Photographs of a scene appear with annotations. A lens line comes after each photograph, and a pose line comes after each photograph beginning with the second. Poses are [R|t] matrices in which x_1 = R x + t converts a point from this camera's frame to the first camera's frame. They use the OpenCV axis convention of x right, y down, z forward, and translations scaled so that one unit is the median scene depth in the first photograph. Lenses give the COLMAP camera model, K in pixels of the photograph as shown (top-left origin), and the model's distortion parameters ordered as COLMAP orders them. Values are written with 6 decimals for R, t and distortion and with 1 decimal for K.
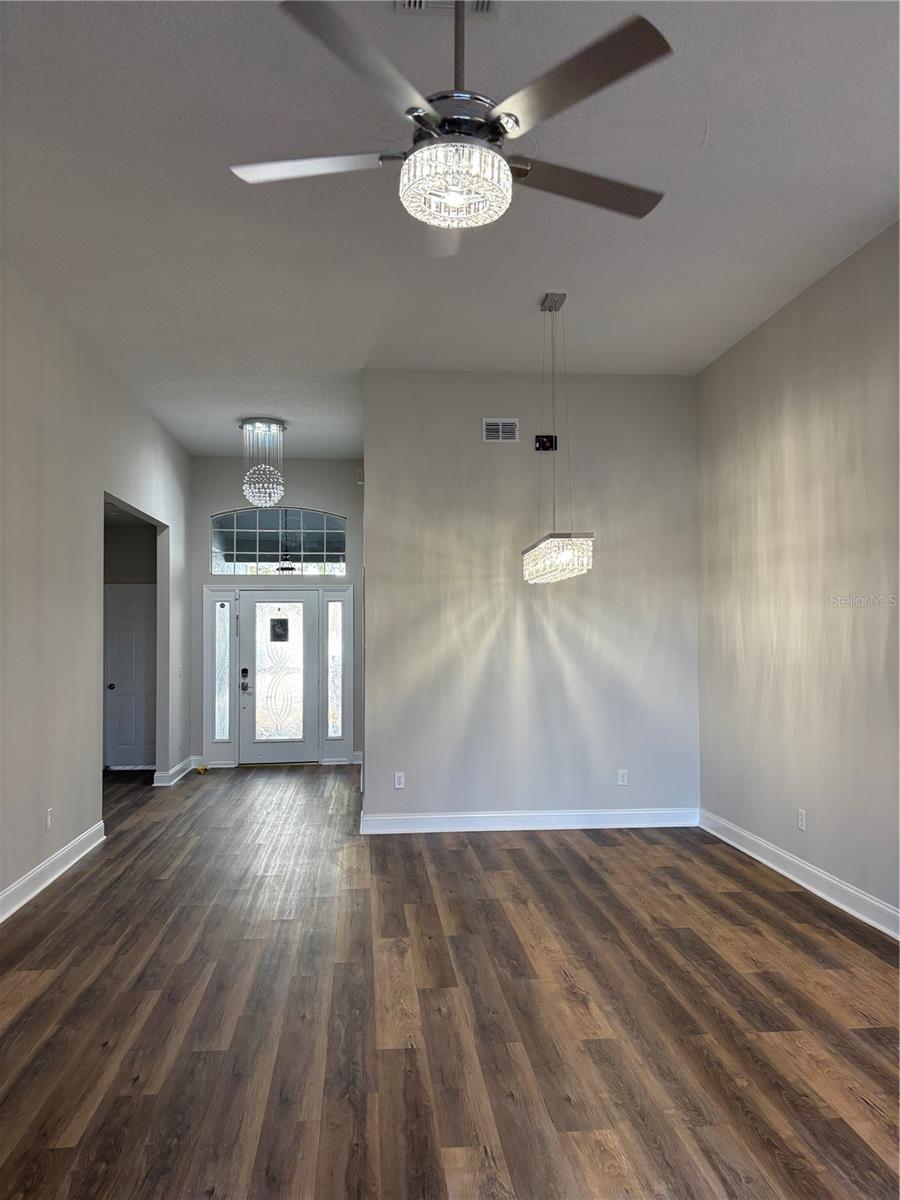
lens RADIAL K [[906.7, 0, 447.8], [0, 906.7, 607.7], [0, 0, 1]] dist [0.049292, -0.049653]
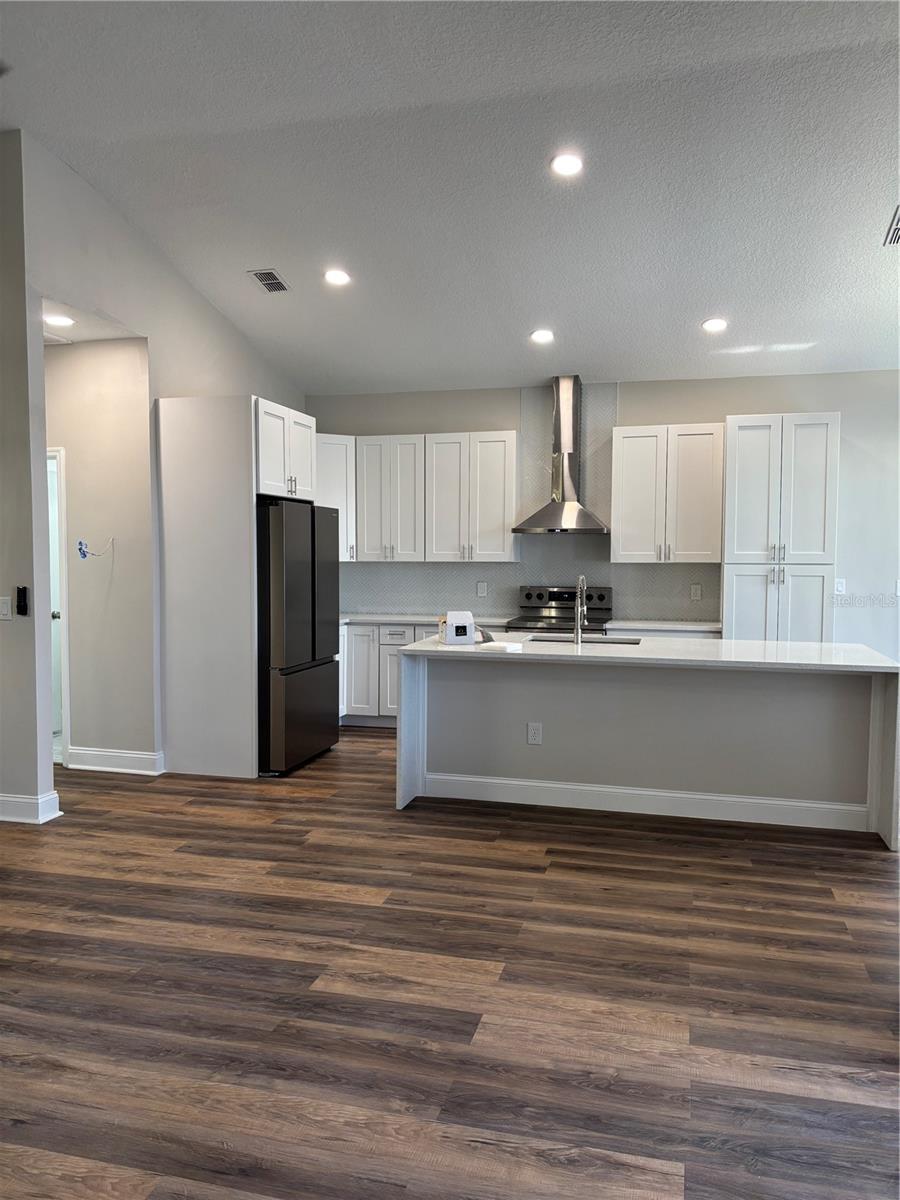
lens RADIAL K [[906.7, 0, 442.7], [0, 906.7, 608.8], [0, 0, 1]] dist [0.049292, -0.049653]
pose [[0.350553, -0.054713, 0.934943, -0.250816], [-0.030586, 0.997091, 0.069818, 0.015887], [-0.936043, -0.053071, 0.347860, 0.046592]]
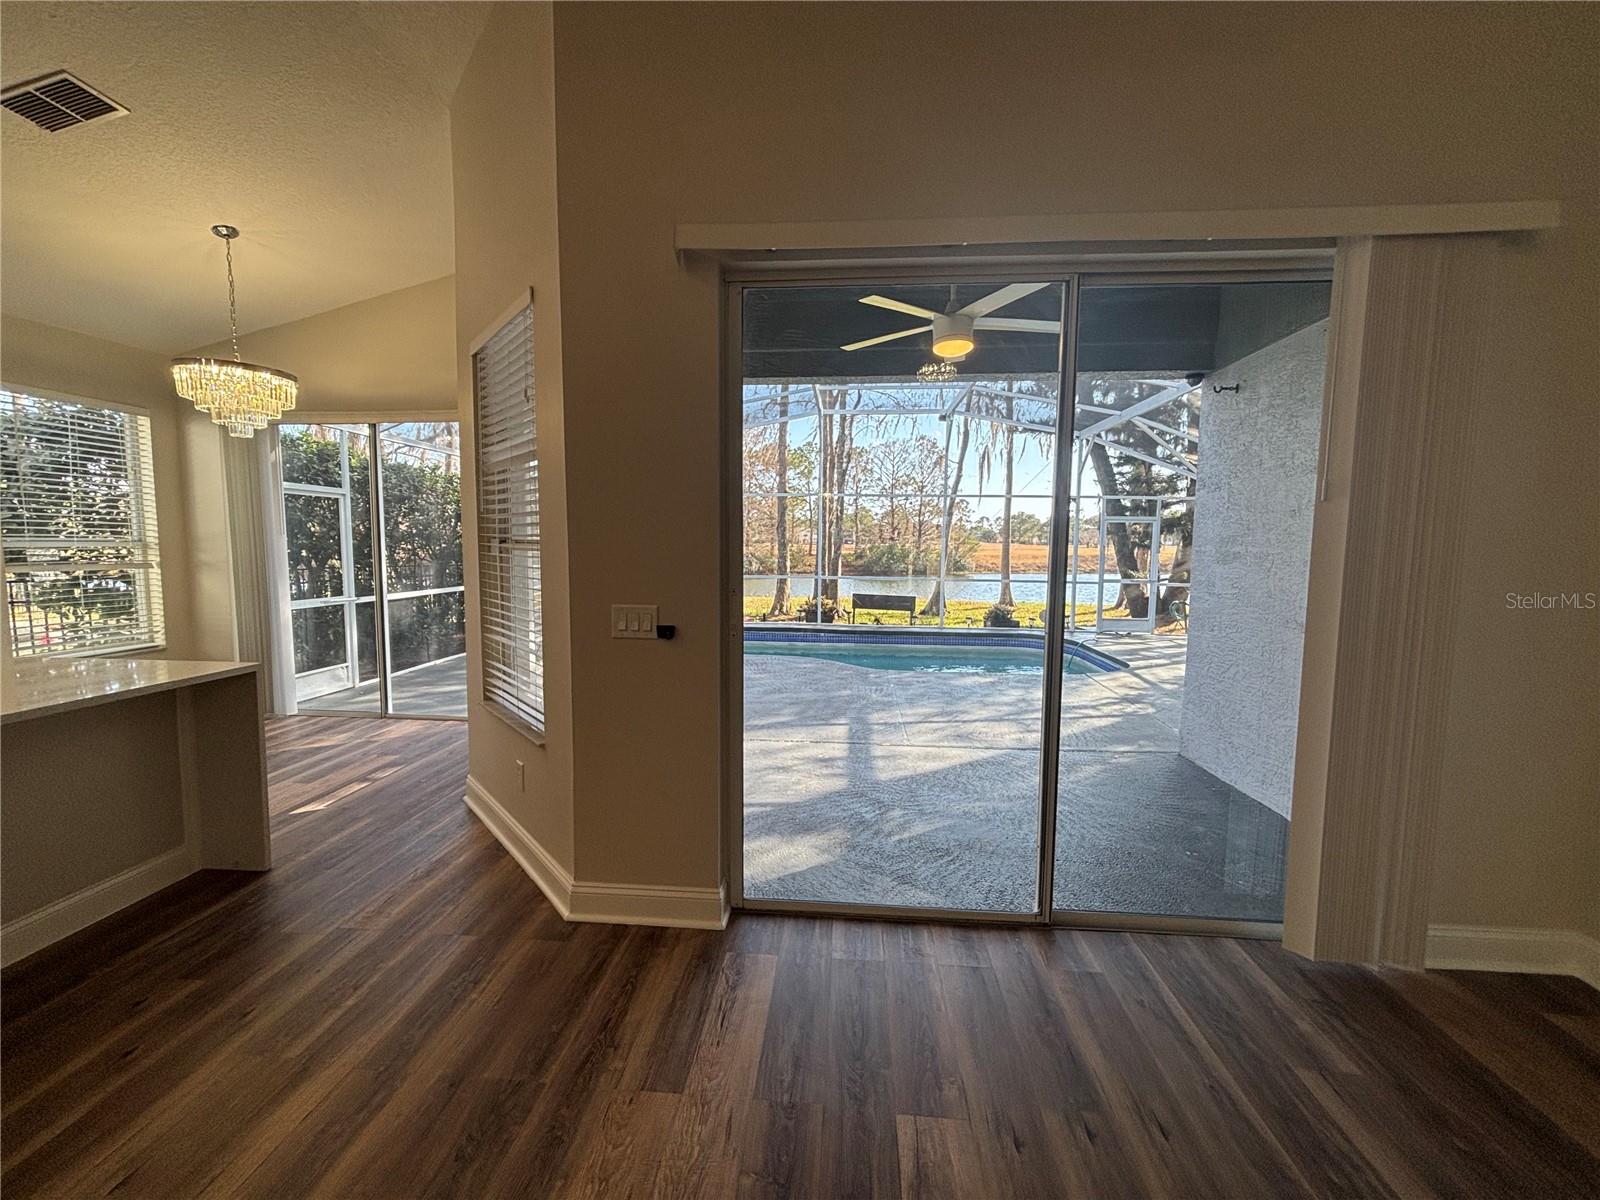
lens RADIAL K [[645.1, 0, 806.3], [0, 645.1, 599.9], [0, 0, 1]] dist [-0.001934, -0.000621]
pose [[-0.985620, -0.020075, 0.167779, 0.127941], [-0.010476, 0.998267, 0.057902, 0.028690], [-0.168650, 0.055312, -0.984123, 0.347531]]
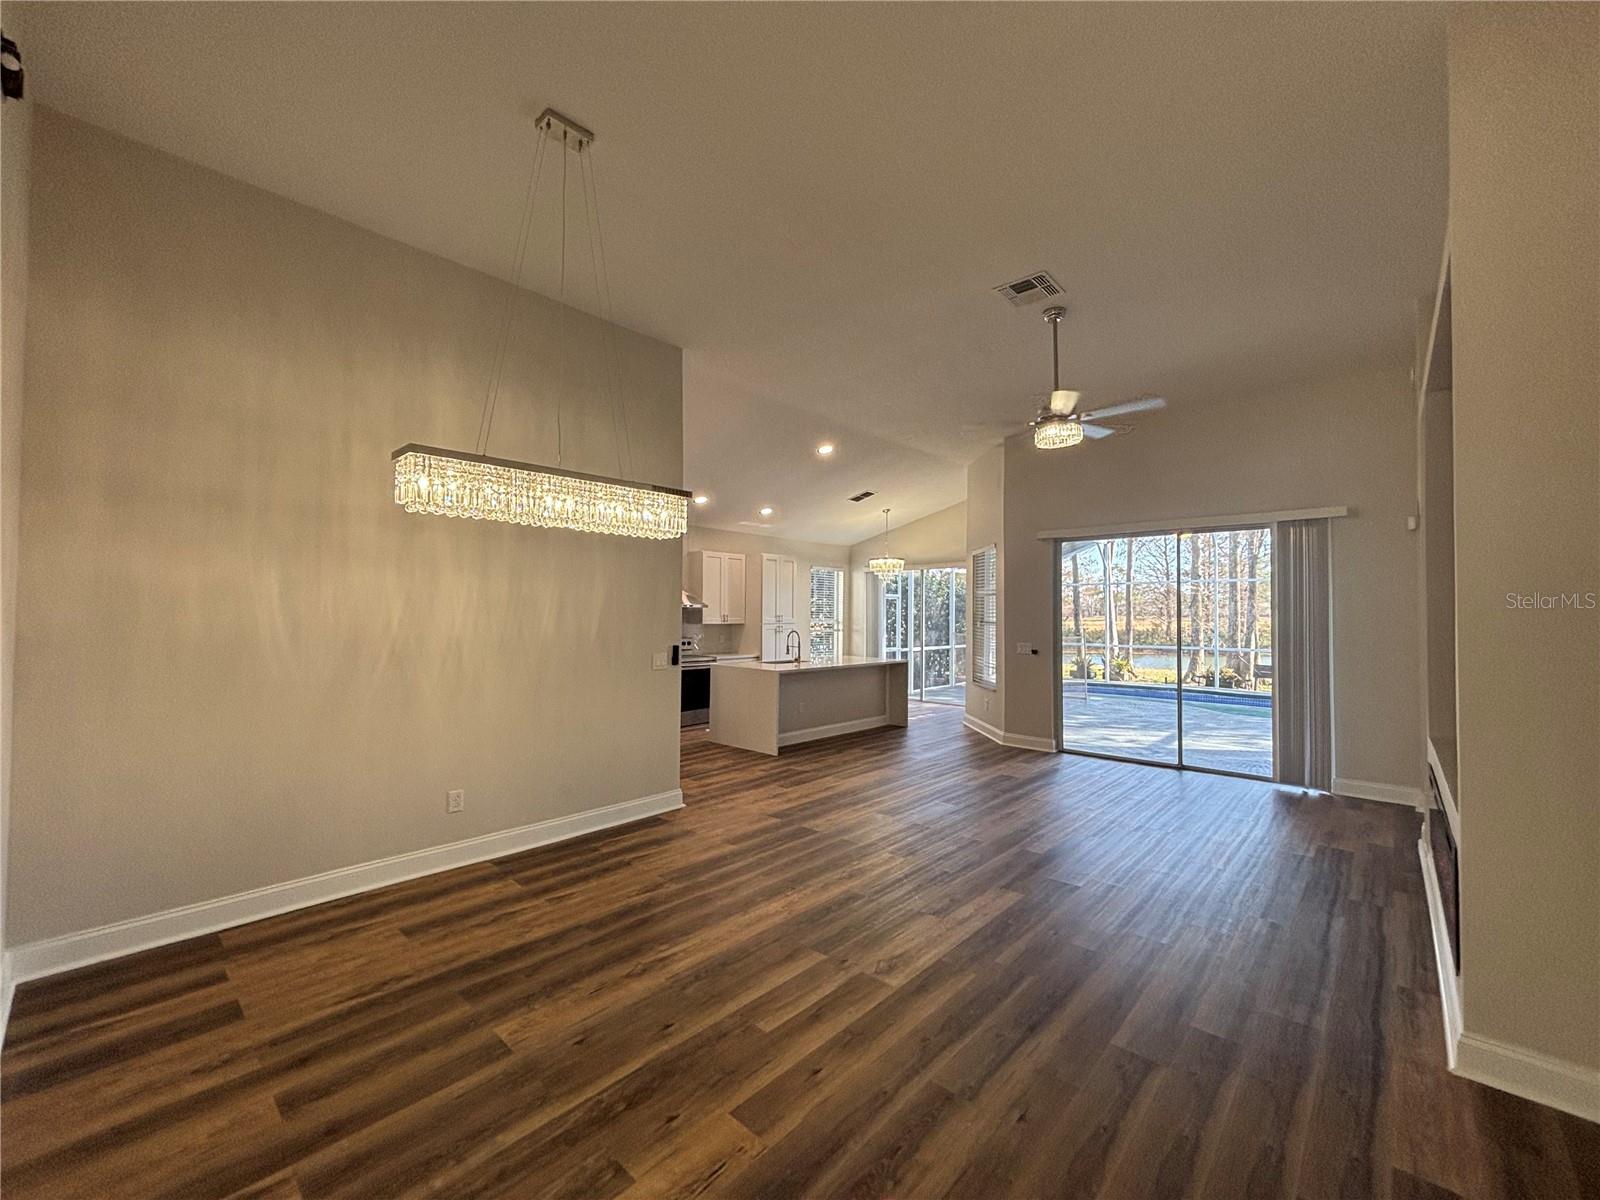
lens RADIAL K [[645.1, 0, 797.3], [0, 645.1, 600.7], [0, 0, 1]] dist [-0.001934, -0.000621]
pose [[-0.665604, 0.017143, 0.746108, -0.364481], [-0.023569, 0.998755, -0.043974, 0.040348], [-0.745933, -0.046855, -0.664371, 1.176326]]
